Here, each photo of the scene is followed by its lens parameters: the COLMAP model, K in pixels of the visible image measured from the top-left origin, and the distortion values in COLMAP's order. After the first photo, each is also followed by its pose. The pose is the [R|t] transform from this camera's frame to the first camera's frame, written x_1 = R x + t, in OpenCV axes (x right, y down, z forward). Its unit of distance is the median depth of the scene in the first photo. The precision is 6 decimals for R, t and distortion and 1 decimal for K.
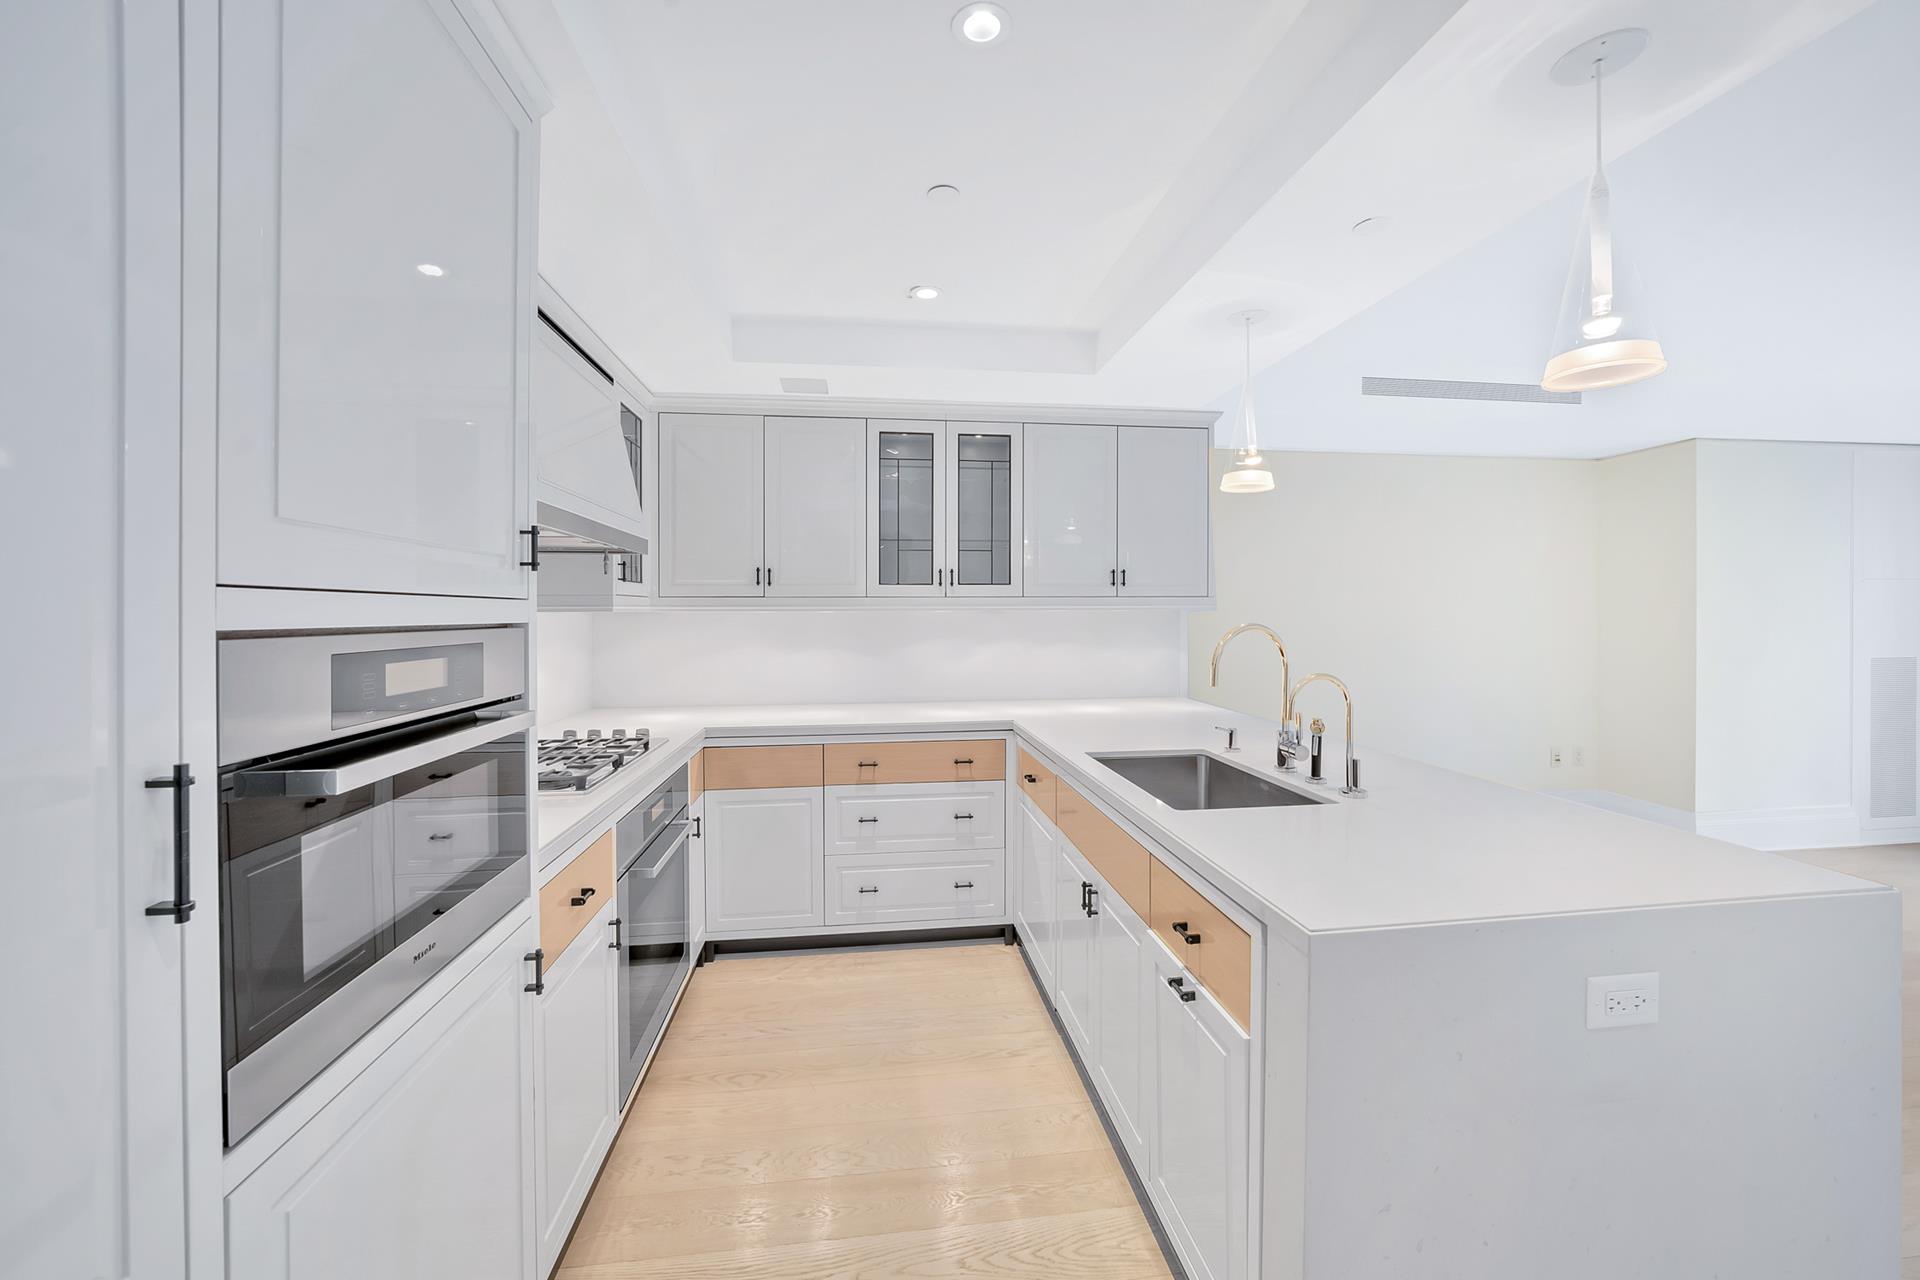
lens RADIAL K [[724.2, 0, 959.6], [0, 724.2, 625.2], [0, 0, 1]] dist [0.000785, 0.000027]
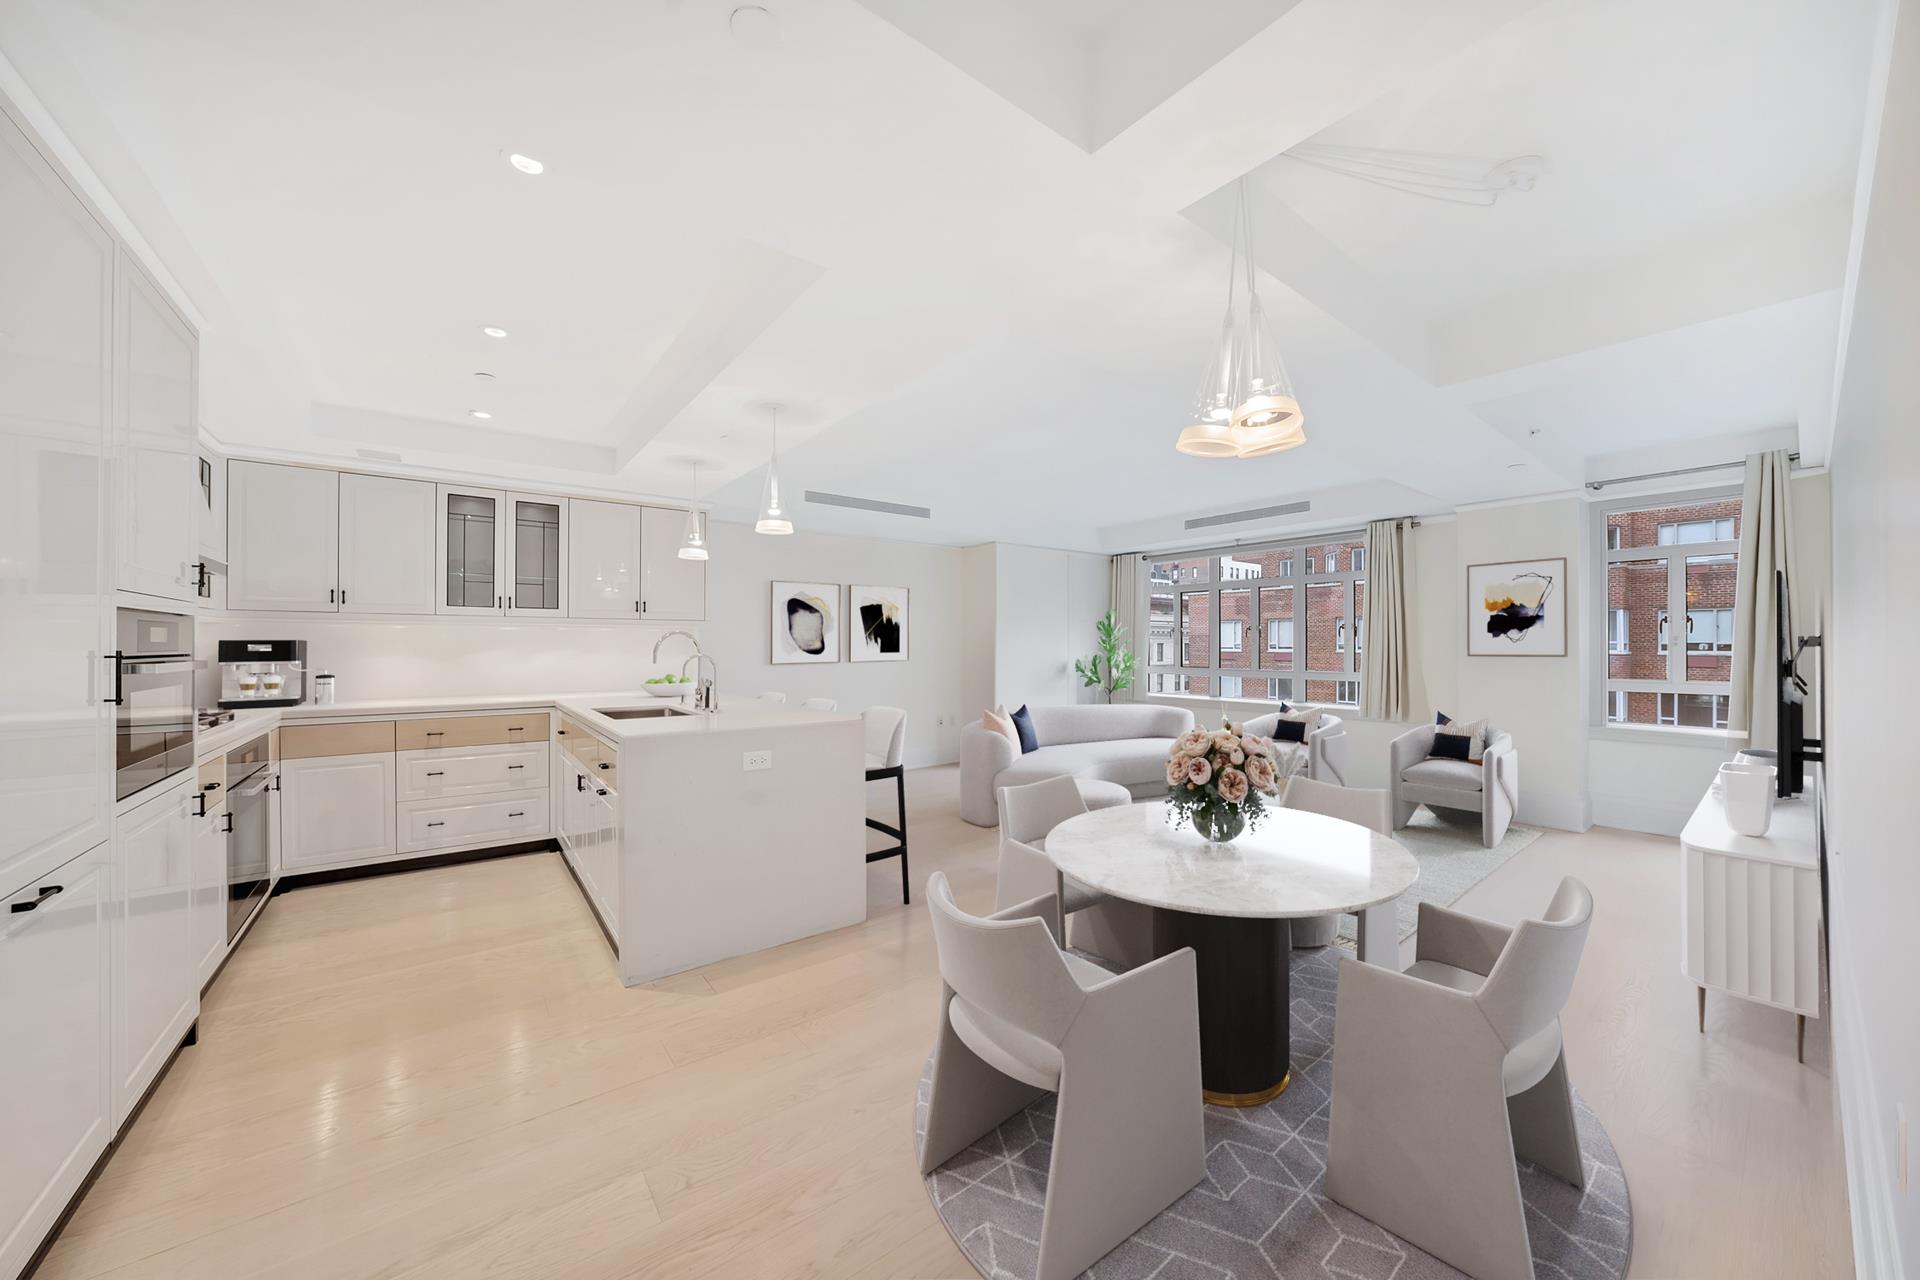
lens RADIAL K [[667.3, 0, 930.6], [0, 667.3, 653.0], [0, 0, 1]] dist [-0.007541, -0.000022]
pose [[0.880673, 0.001380, 0.473724, 0.104653], [0.001384, 0.999984, -0.005487, 0.043707], [-0.473724, 0.005487, 0.880657, -0.566351]]
